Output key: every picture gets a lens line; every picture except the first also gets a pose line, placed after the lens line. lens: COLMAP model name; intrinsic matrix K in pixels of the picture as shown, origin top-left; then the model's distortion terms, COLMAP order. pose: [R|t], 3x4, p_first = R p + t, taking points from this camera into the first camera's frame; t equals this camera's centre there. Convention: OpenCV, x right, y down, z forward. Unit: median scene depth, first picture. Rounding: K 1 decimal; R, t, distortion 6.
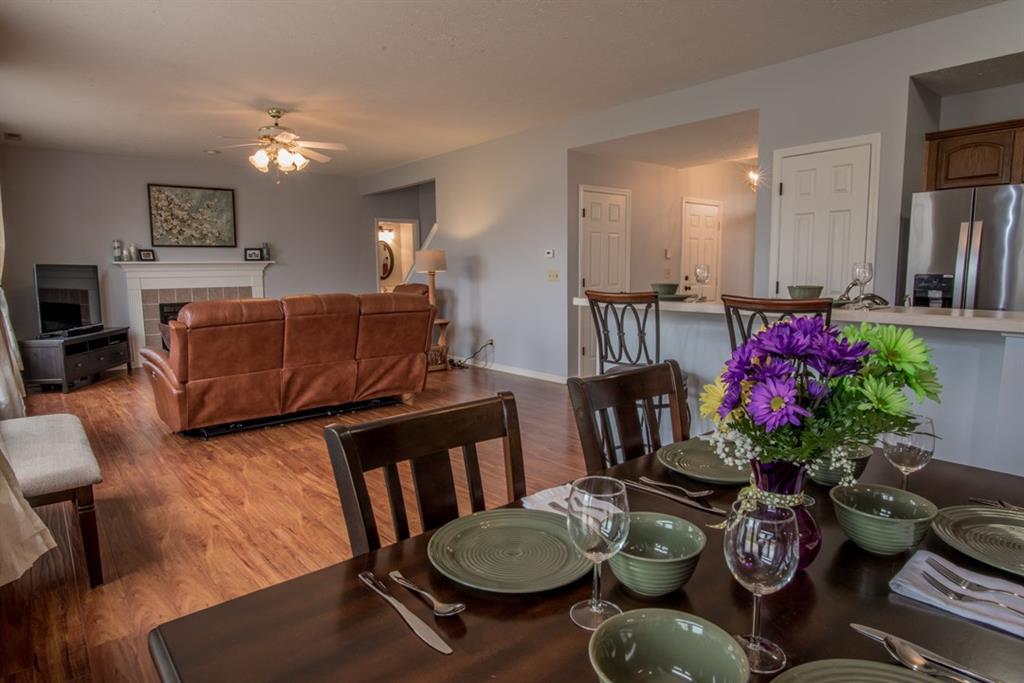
lens RADIAL K [[595.6, 0, 508.0], [0, 595.6, 338.6], [0, 0, 1]] dist [-0.024751, 0.008416]
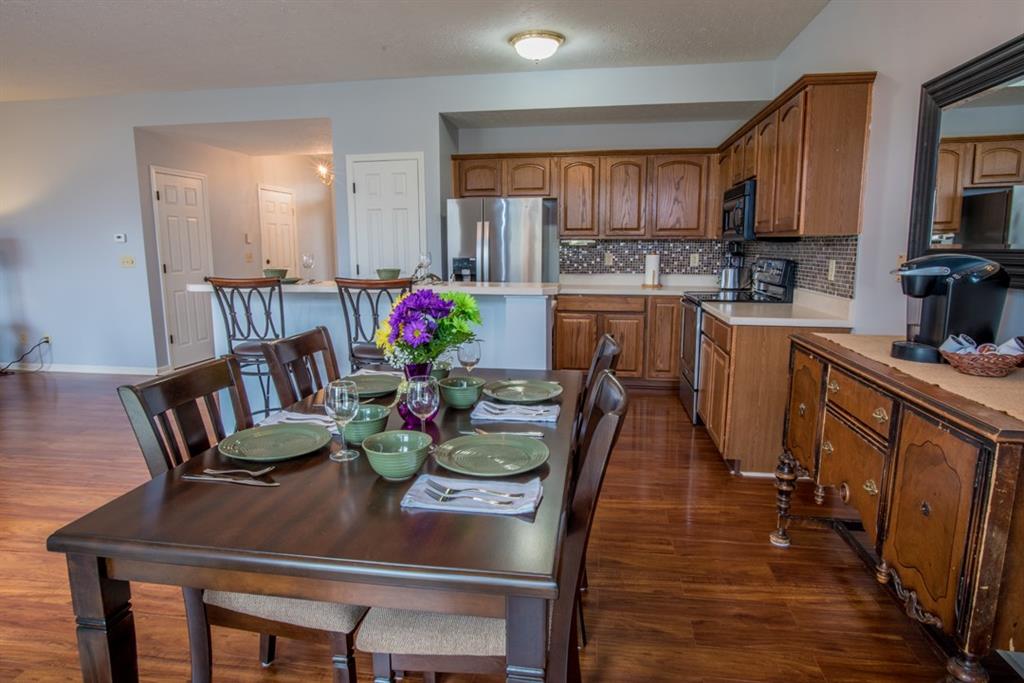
lens RADIAL K [[595.6, 0, 511.0], [0, 595.6, 340.1], [0, 0, 1]] dist [-0.024751, 0.008416]
pose [[0.758418, -0.096940, 0.644519, -0.132249], [0.074687, 0.995289, 0.061812, 0.006964], [-0.647475, 0.001258, 0.762085, -0.161516]]
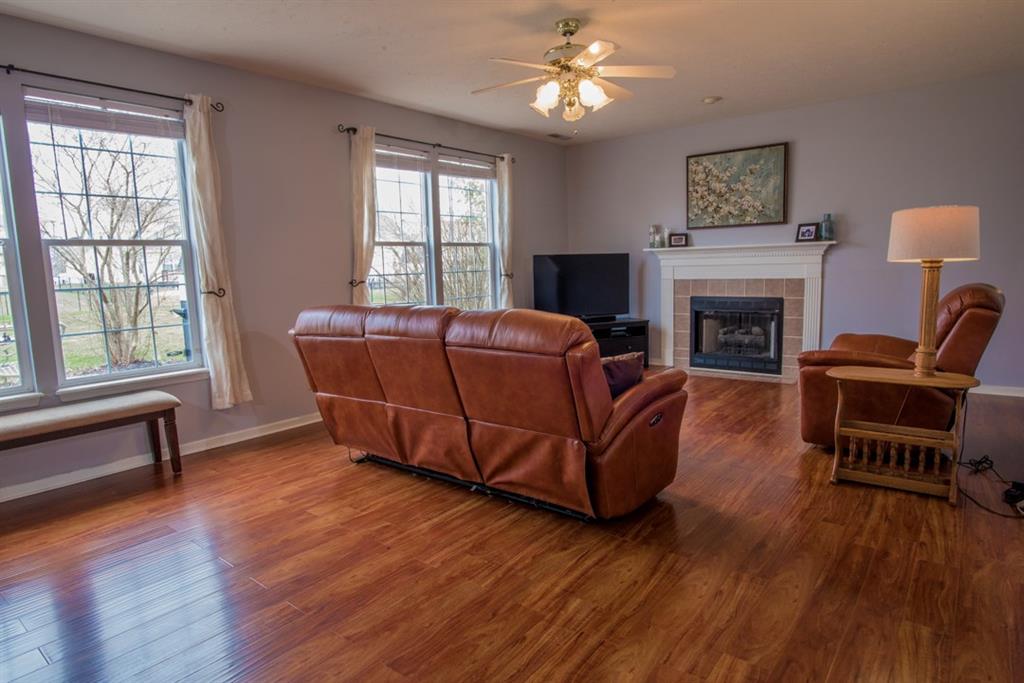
lens RADIAL K [[595.6, 0, 509.7], [0, 595.6, 338.0], [0, 0, 1]] dist [-0.024751, 0.008416]
pose [[0.187009, 0.126950, -0.974121, 0.288703], [-0.087477, 0.989827, 0.112203, -0.101781], [0.978456, 0.064230, 0.196212, 0.807173]]
